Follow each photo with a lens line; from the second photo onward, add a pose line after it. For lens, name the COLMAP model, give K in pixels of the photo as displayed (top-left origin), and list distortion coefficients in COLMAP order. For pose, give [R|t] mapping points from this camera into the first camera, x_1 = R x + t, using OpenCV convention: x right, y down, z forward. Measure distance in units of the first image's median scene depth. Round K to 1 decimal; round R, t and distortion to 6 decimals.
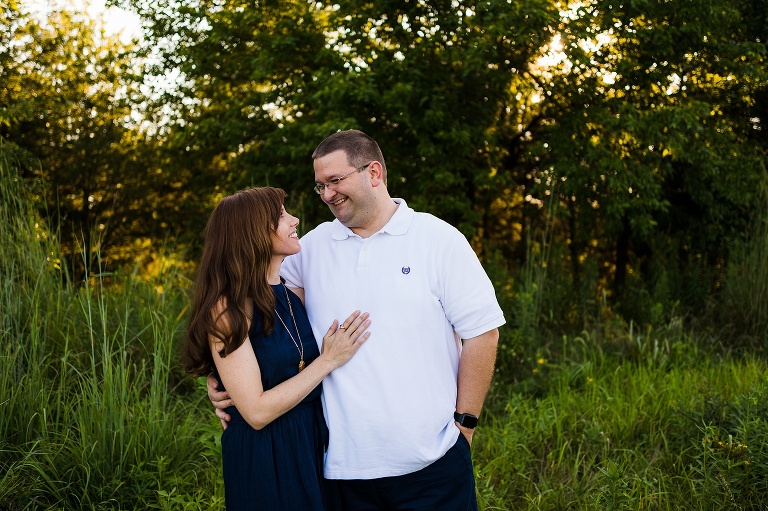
lens RADIAL K [[721.2, 0, 384.0], [0, 721.2, 255.5], [0, 0, 1]] dist [0.001676, -0.003318]
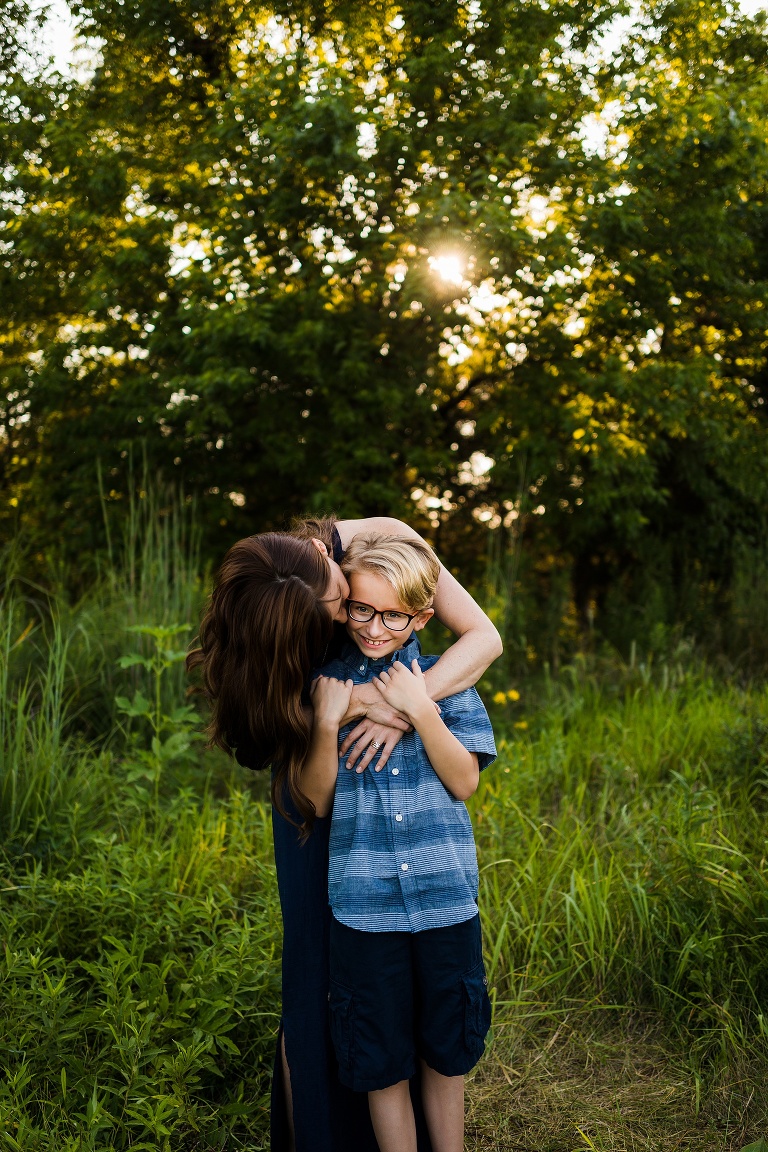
lens RADIAL K [[1081.8, 0, 384.0], [0, 1081.8, 576.0], [0, 0, 1]] dist [0.001676, -0.003318]
pose [[0.986539, -0.006751, 0.163389, -0.075616], [0.009952, 0.999774, -0.018786, 0.031149], [-0.163225, 0.020160, 0.986383, -0.055591]]
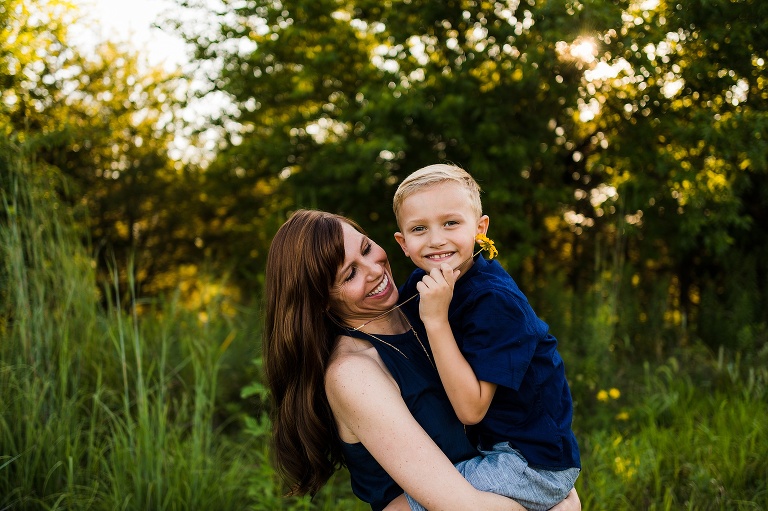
lens RADIAL K [[721.2, 0, 384.0], [0, 721.2, 255.5], [0, 0, 1]] dist [0.001676, -0.003318]
pose [[0.998268, -0.014615, -0.056978, -0.017690], [0.012590, 0.999282, -0.035749, 0.002794], [0.057459, 0.034970, 0.997735, 0.061887]]
